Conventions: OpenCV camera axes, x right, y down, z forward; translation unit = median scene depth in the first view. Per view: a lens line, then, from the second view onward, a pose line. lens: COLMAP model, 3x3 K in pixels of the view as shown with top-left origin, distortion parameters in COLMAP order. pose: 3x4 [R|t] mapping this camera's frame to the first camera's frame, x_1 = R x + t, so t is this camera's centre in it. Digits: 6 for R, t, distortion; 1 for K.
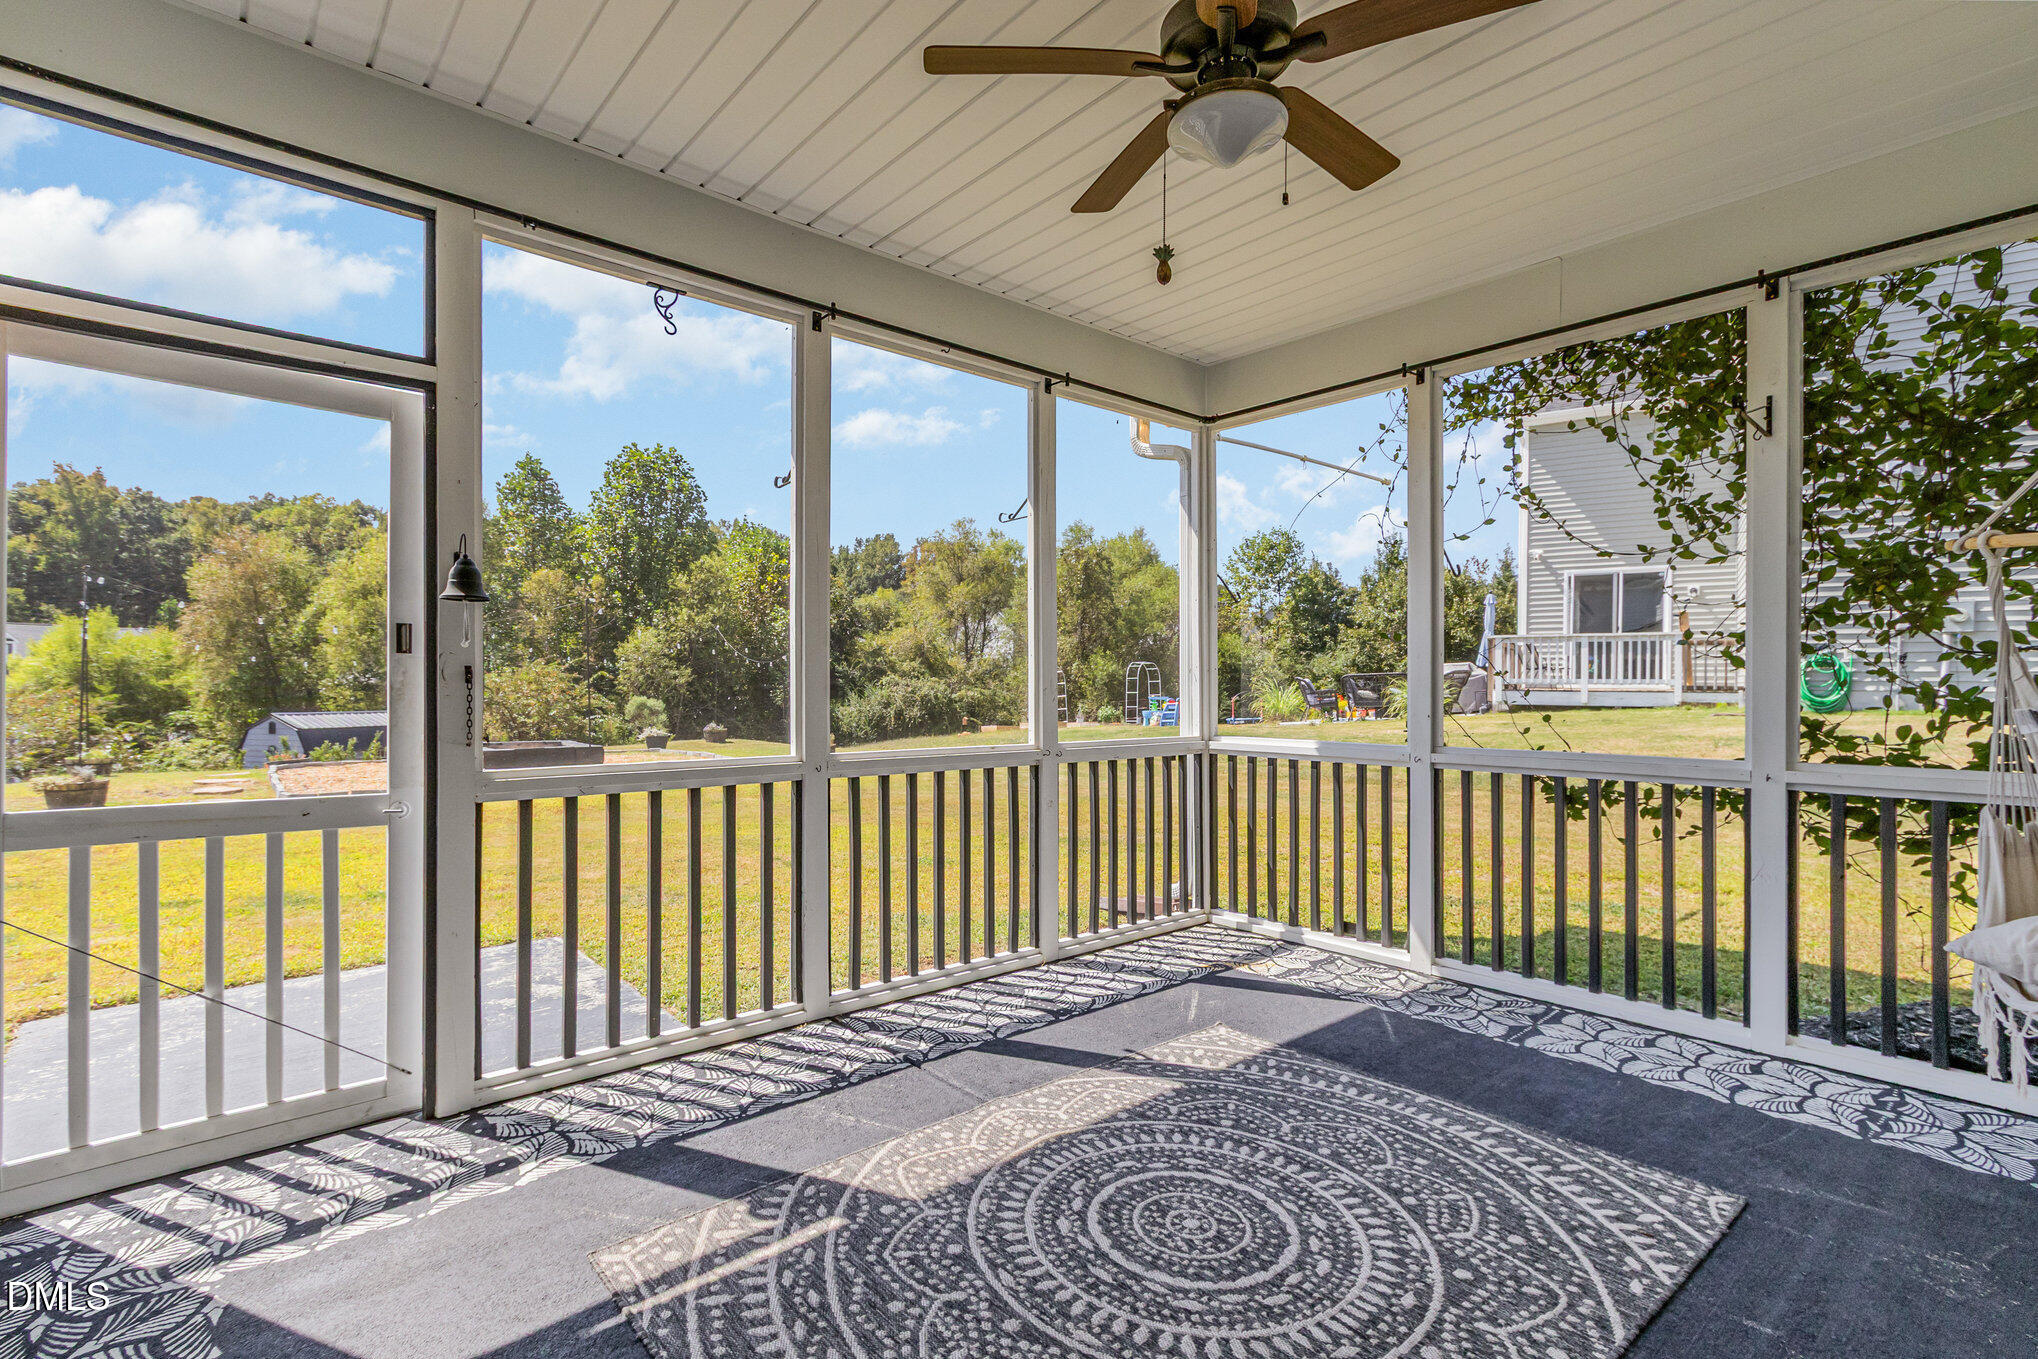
lens RADIAL K [[929.7, 0, 1017.4], [0, 929.7, 686.6], [0, 0, 1]] dist [0.000817, 0.000083]
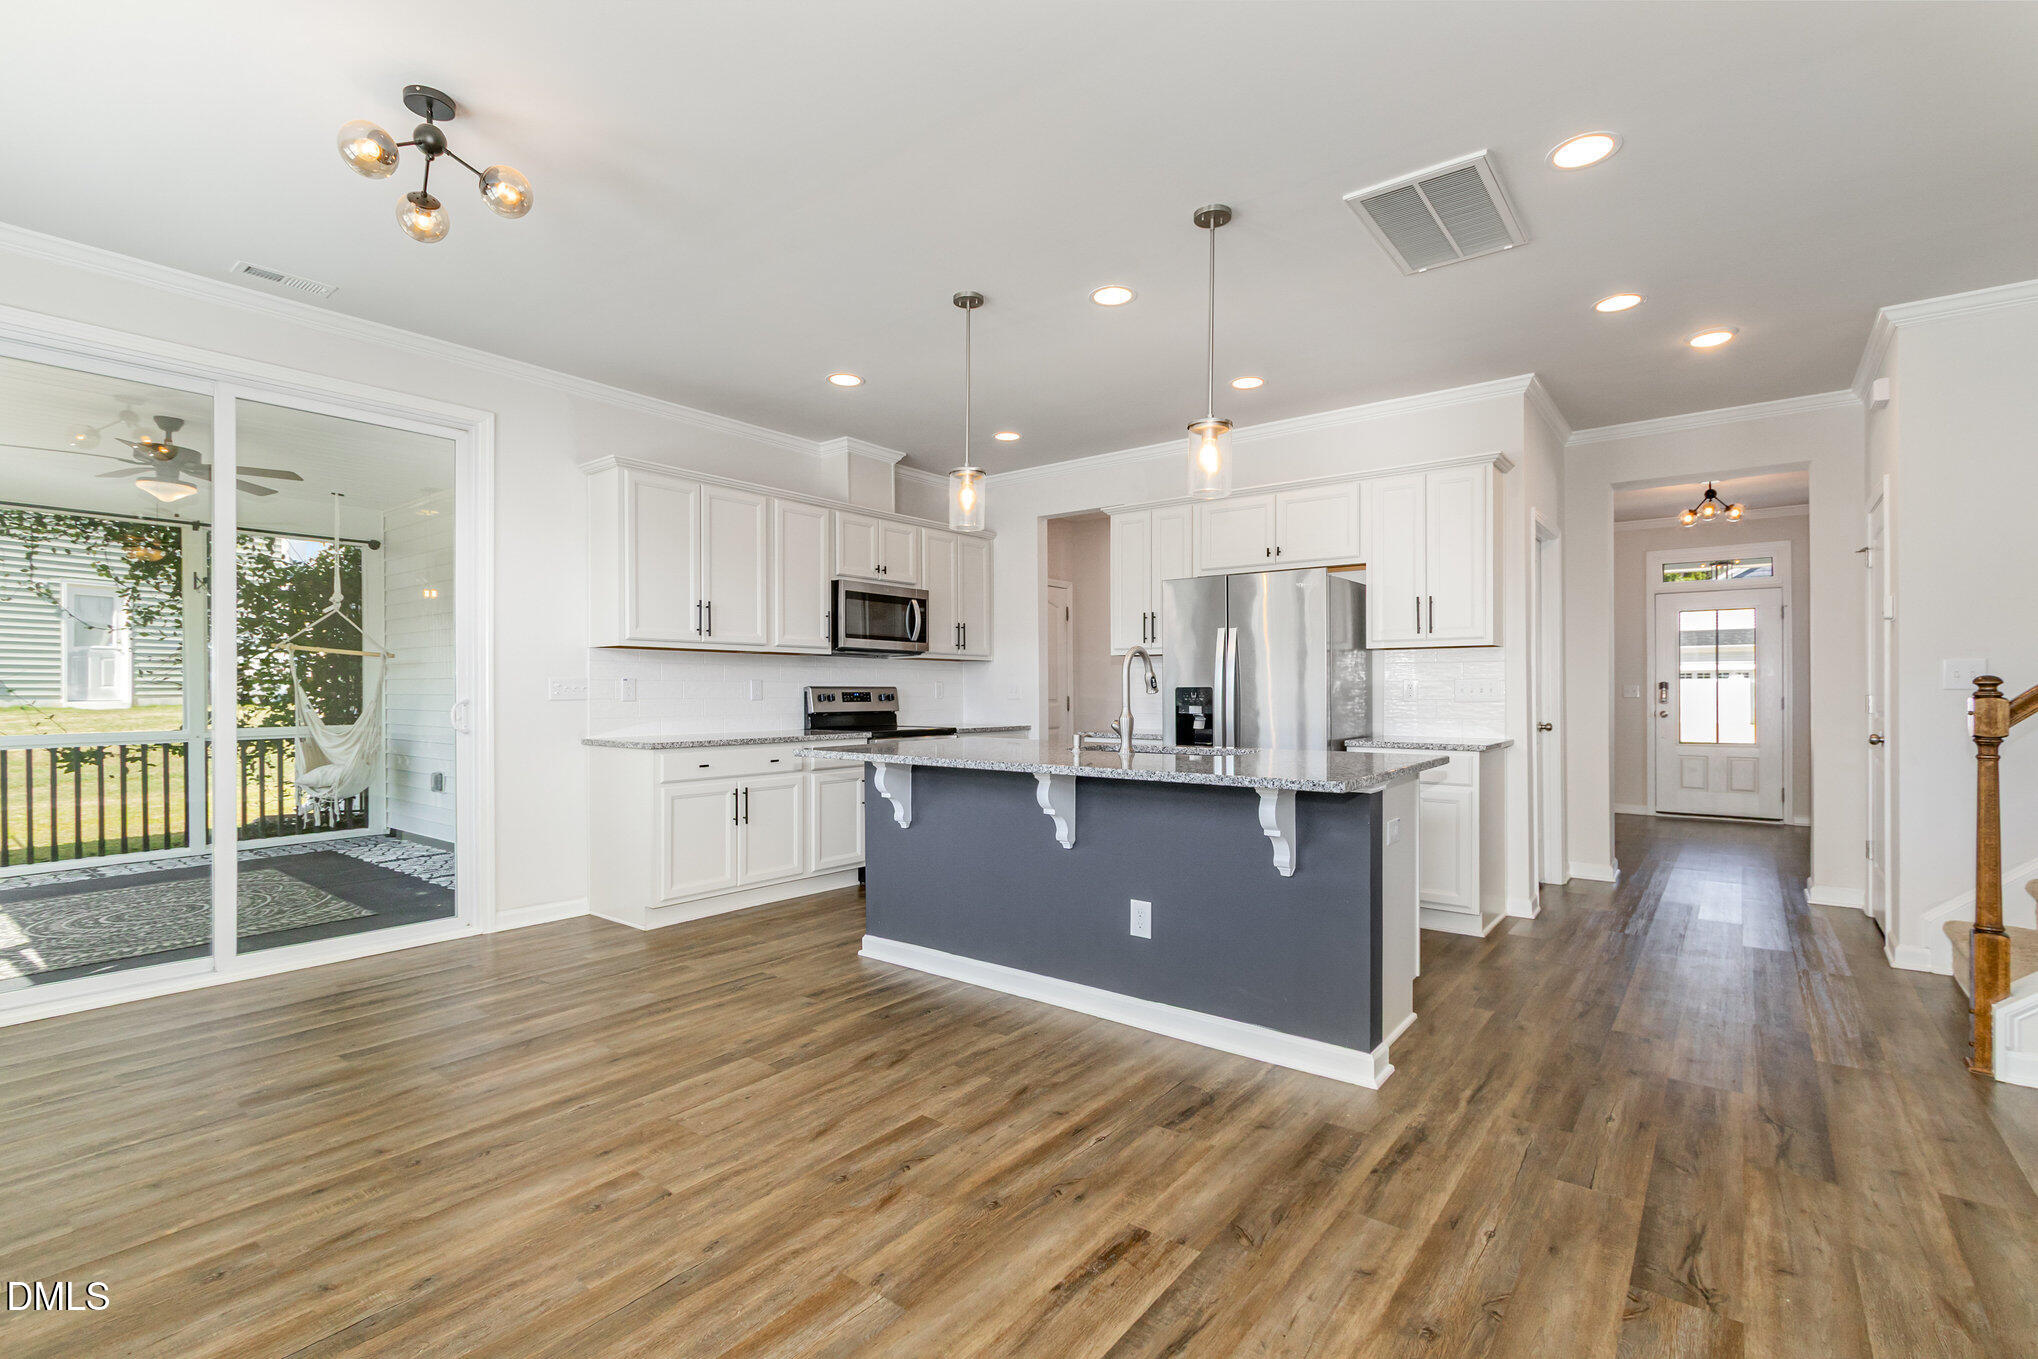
lens RADIAL K [[929.7, 0, 1017.4], [0, 929.7, 686.6], [0, 0, 1]] dist [0.000817, 0.000083]
pose [[-0.188961, -0.005755, 0.981968, -1.881597], [0.003061, 0.999975, 0.006450, -0.034612], [-0.981980, 0.004224, -0.188939, -0.584040]]
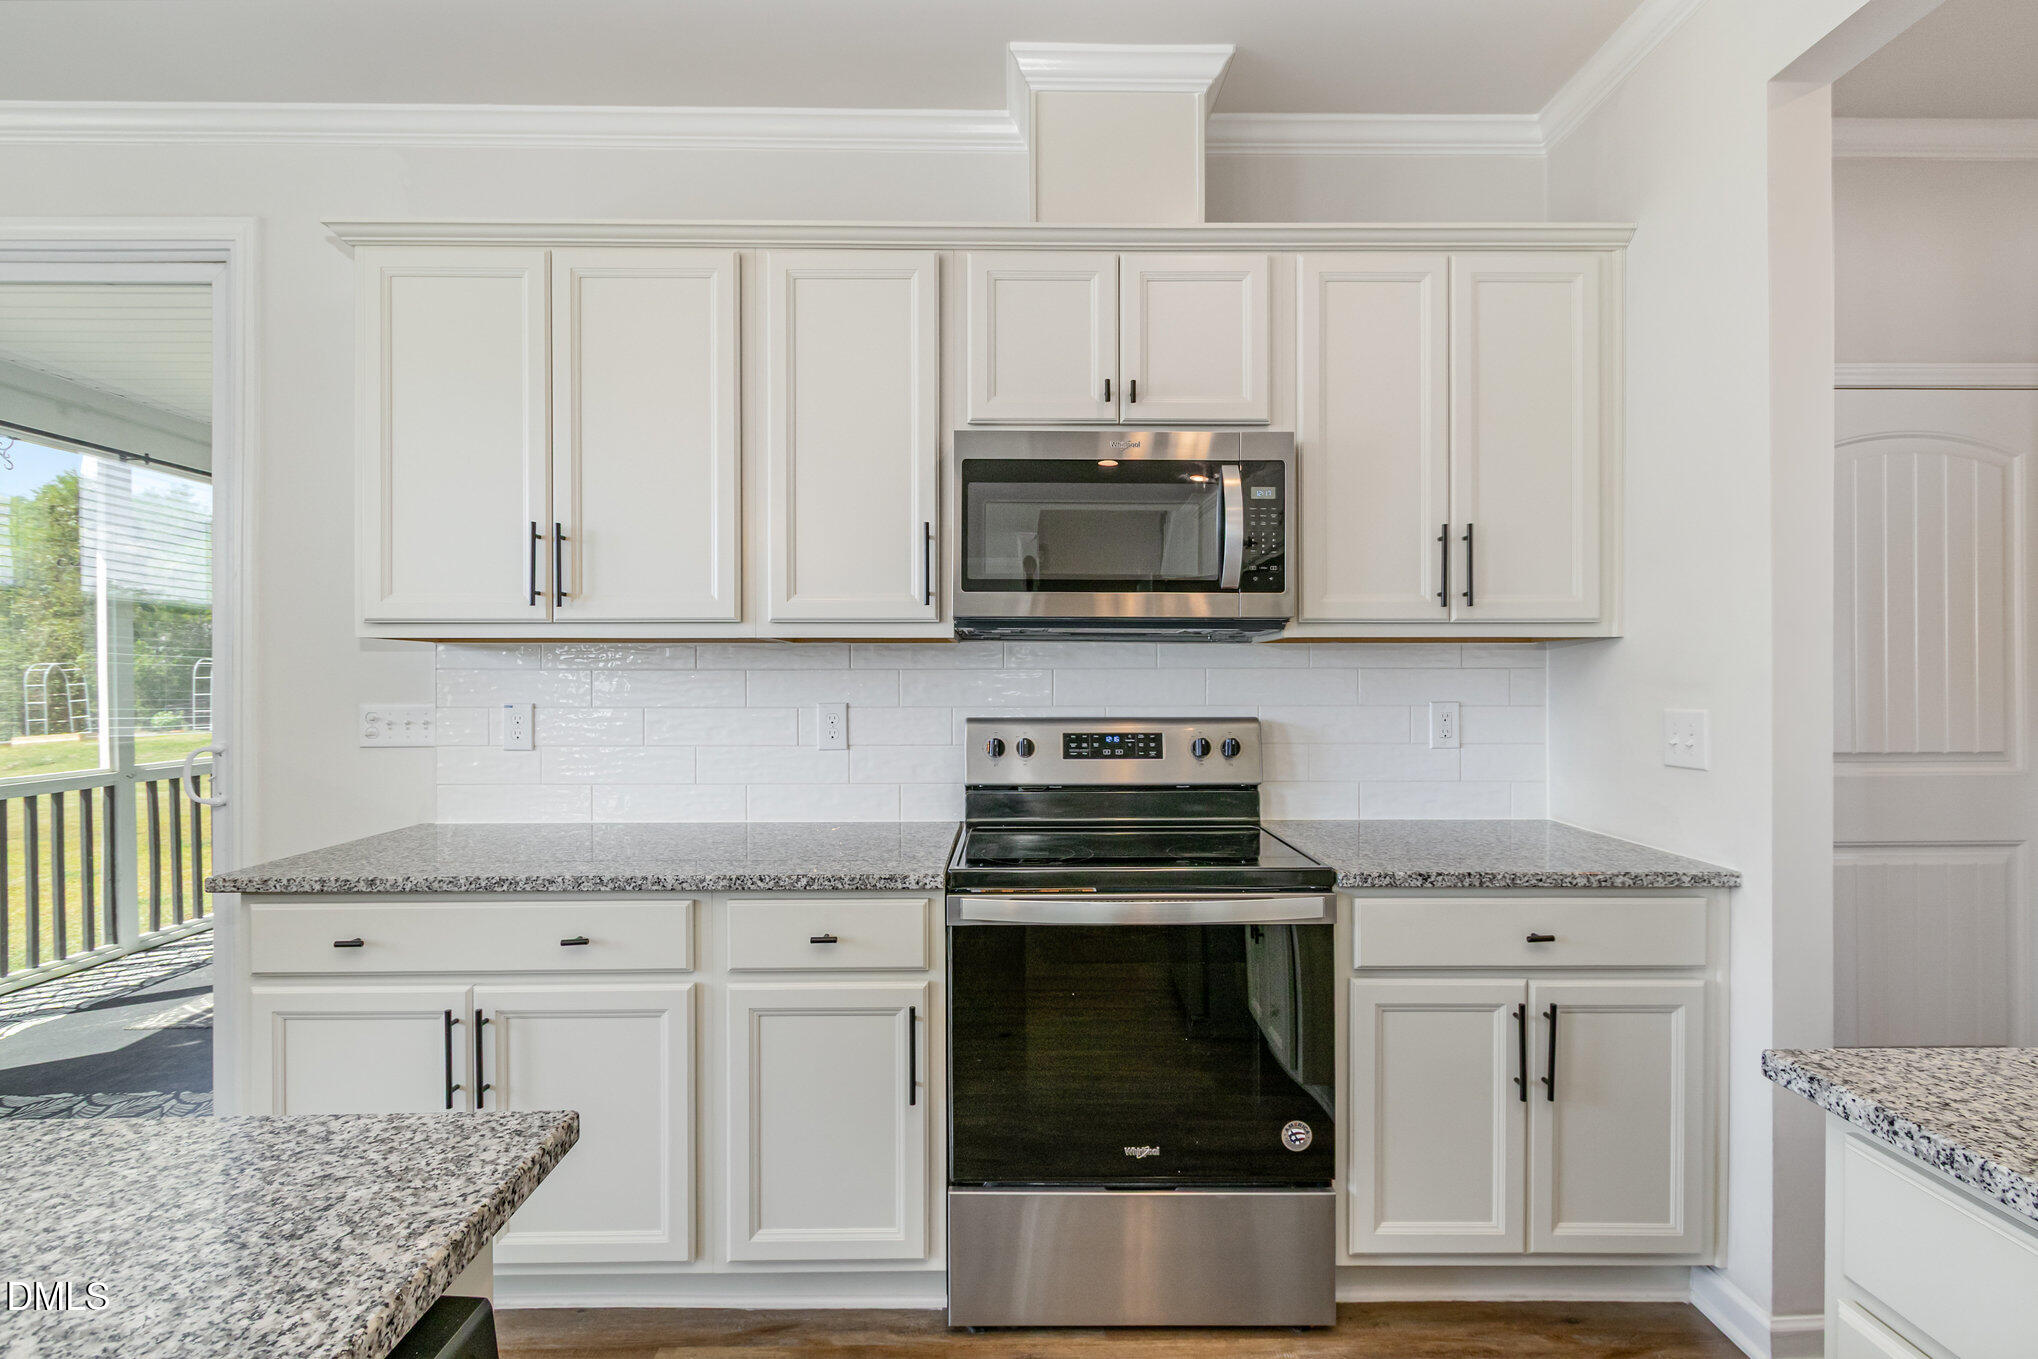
lens RADIAL K [[962.4, 0, 1049.2], [0, 962.4, 681.7], [0, 0, 1]] dist [0.004781, 0.001228]
pose [[0.647036, -0.017063, 0.762268, -0.485892], [0.011945, 0.999854, 0.012242, -0.063387], [-0.762366, 0.001184, 0.647145, -1.092391]]
